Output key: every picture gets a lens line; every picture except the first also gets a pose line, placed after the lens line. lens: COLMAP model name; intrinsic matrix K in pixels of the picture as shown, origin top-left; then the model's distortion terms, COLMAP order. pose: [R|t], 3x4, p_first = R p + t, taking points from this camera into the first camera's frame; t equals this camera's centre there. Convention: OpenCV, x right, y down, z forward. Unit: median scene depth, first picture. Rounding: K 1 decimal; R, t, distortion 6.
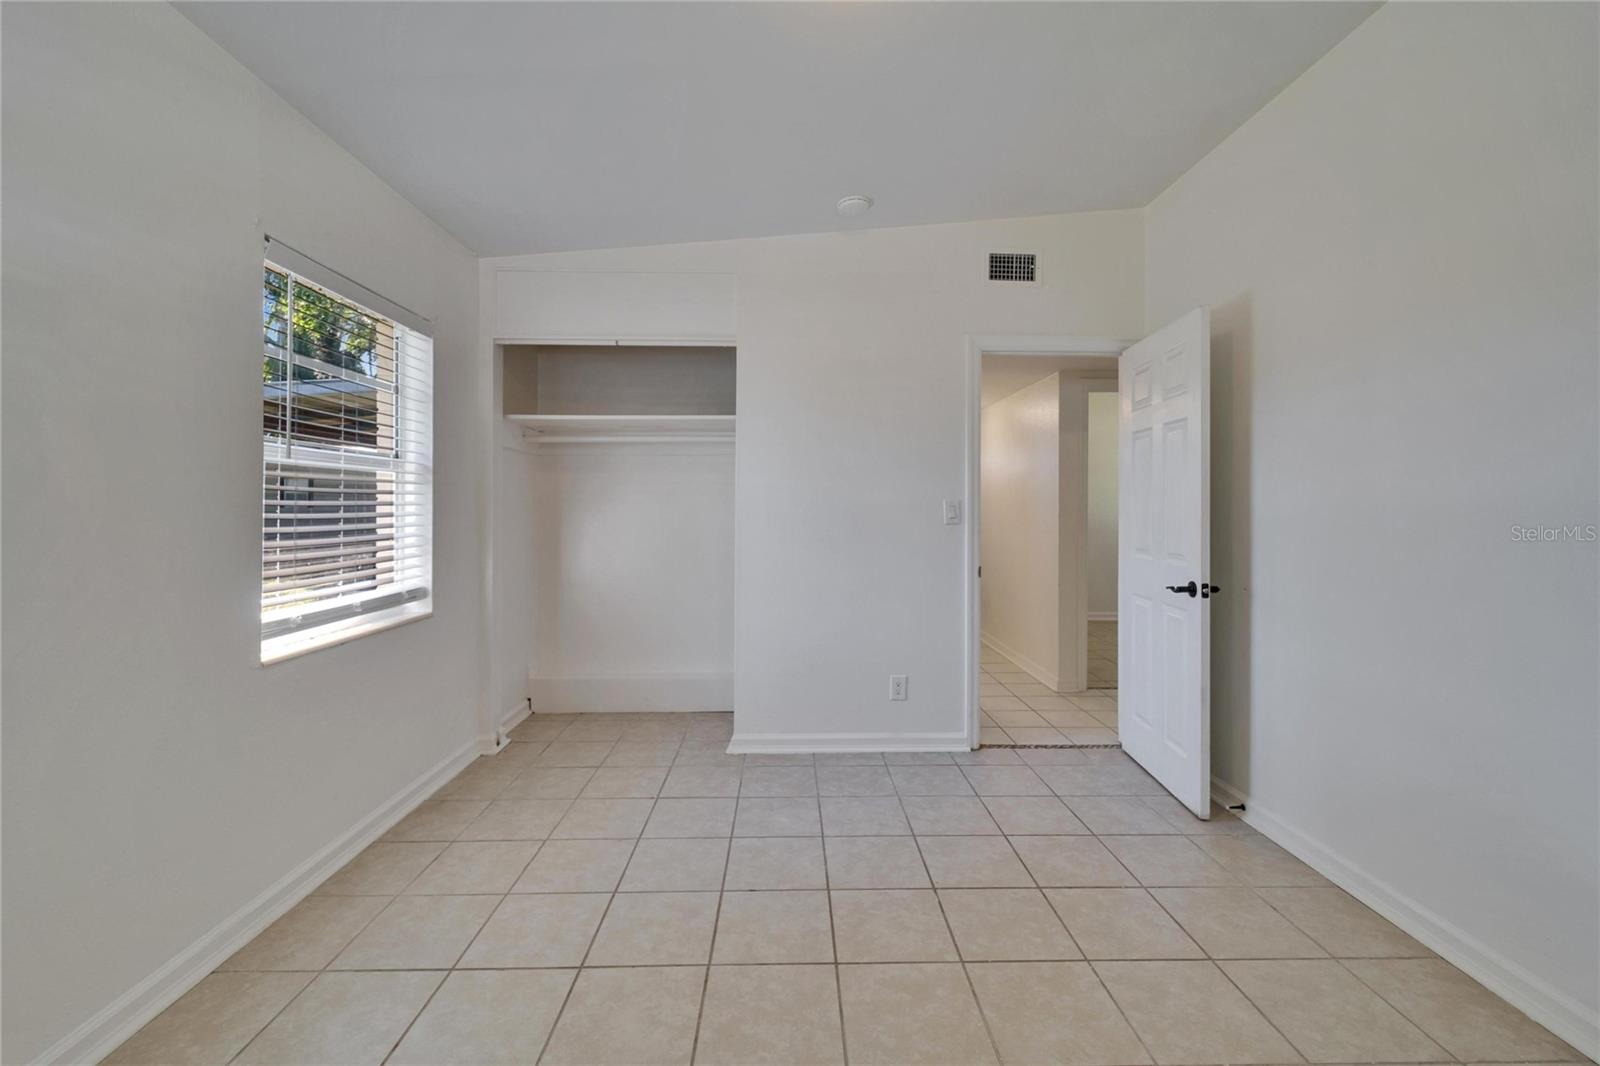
lens RADIAL K [[655.9, 0, 797.1], [0, 655.9, 515.4], [0, 0, 1]] dist [0.000816, -0.000280]
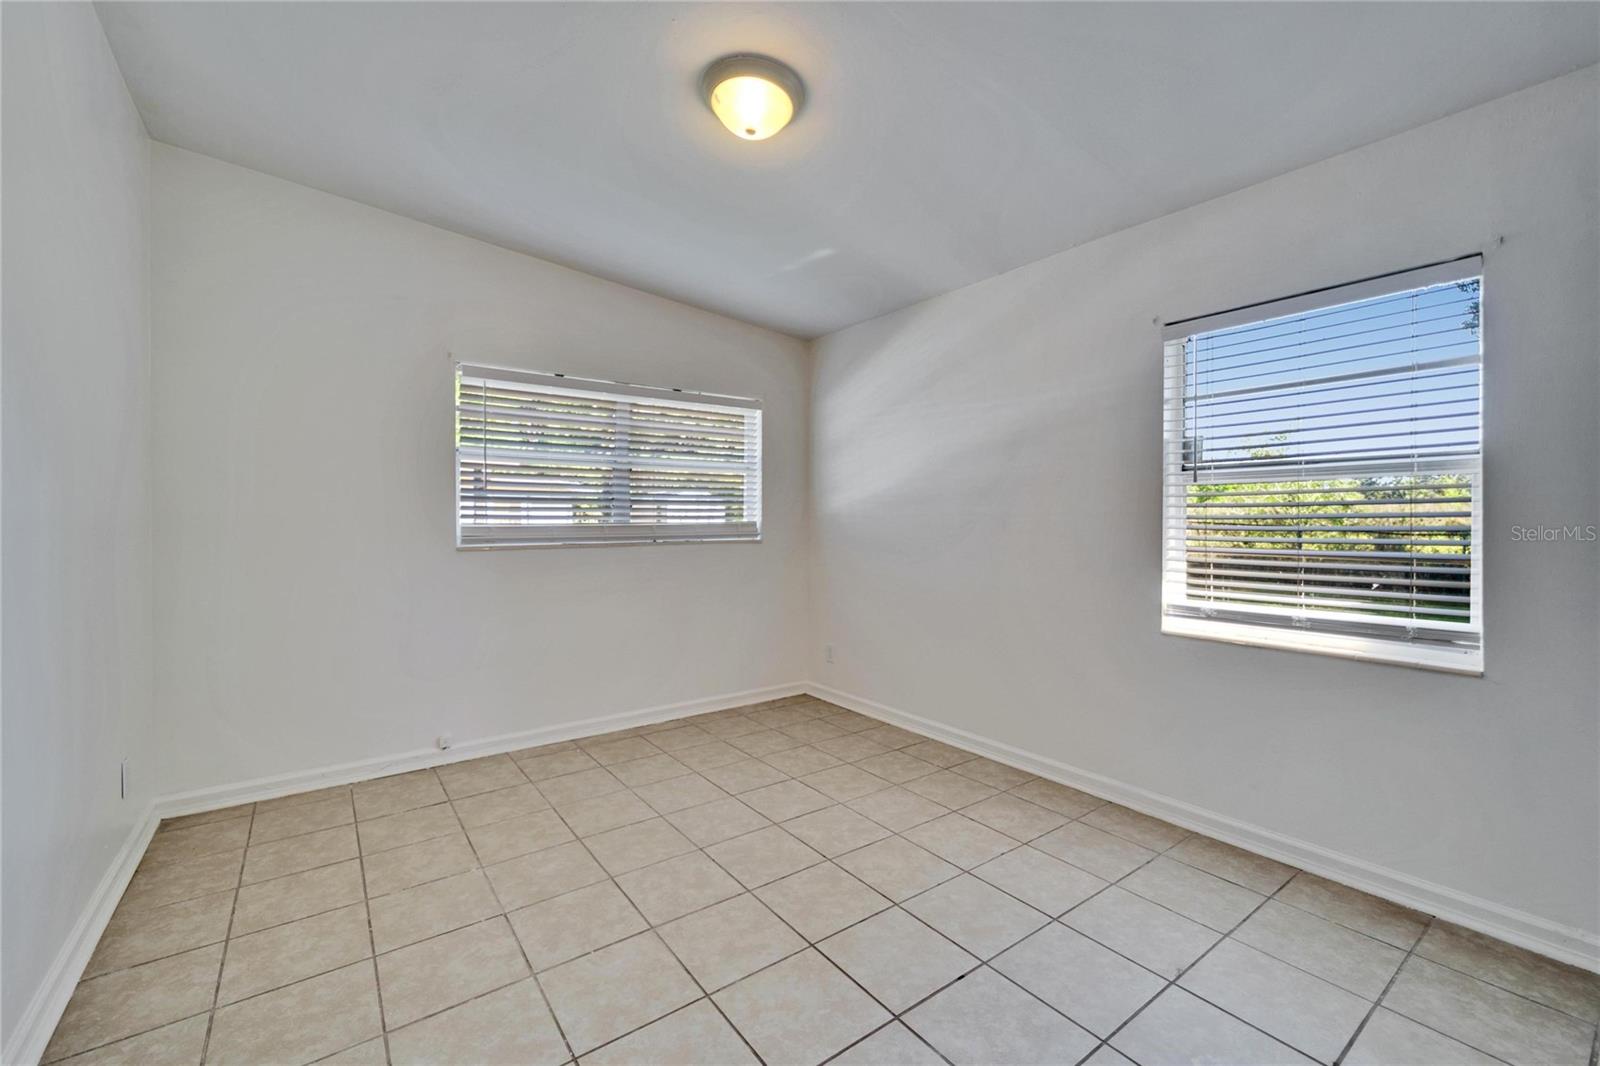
lens RADIAL K [[654.7, 0, 790.3], [0, 654.7, 536.9], [0, 0, 1]] dist [0.003201, -0.000525]
pose [[-0.821317, 0.014102, -0.570298, 0.444628], [-0.004629, 0.999497, 0.031381, -0.011835], [0.570453, 0.028414, -0.820839, 1.186616]]
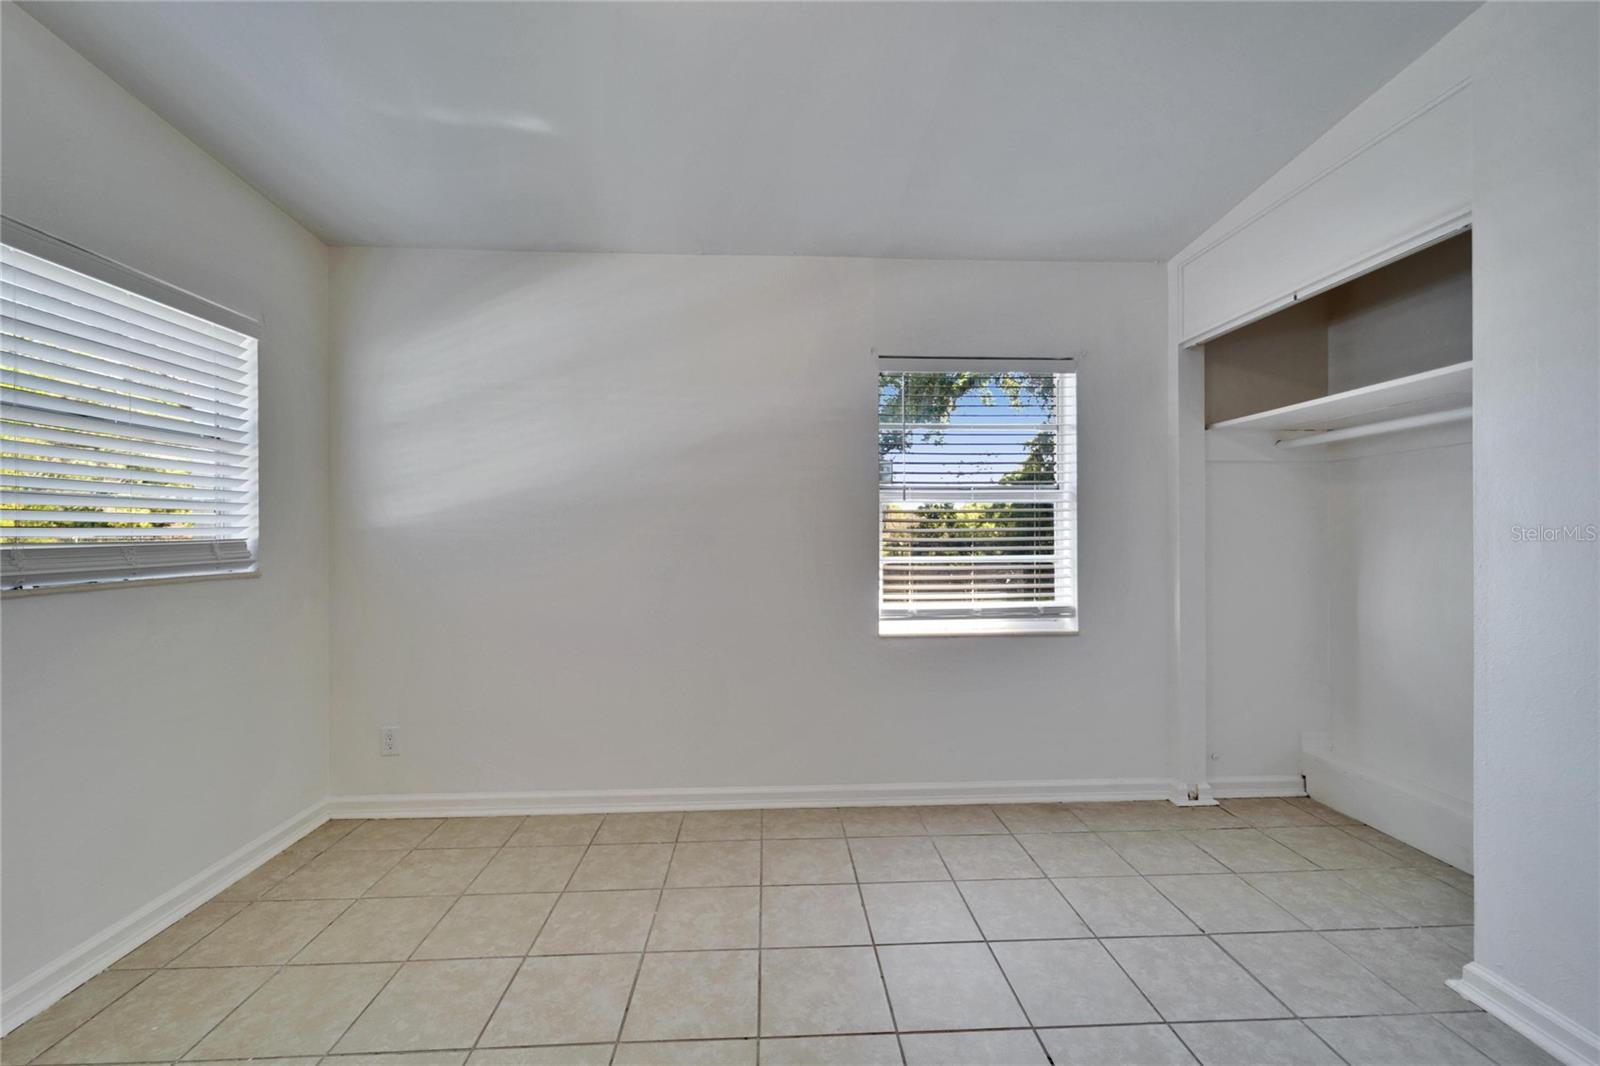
lens RADIAL K [[654.7, 0, 790.3], [0, 654.7, 536.9], [0, 0, 1]] dist [0.003201, -0.000525]
pose [[0.026163, 0.012391, -0.999581, 0.501410], [-0.005020, 0.999912, 0.012263, -0.015864], [0.999645, 0.004697, 0.026223, 0.524598]]
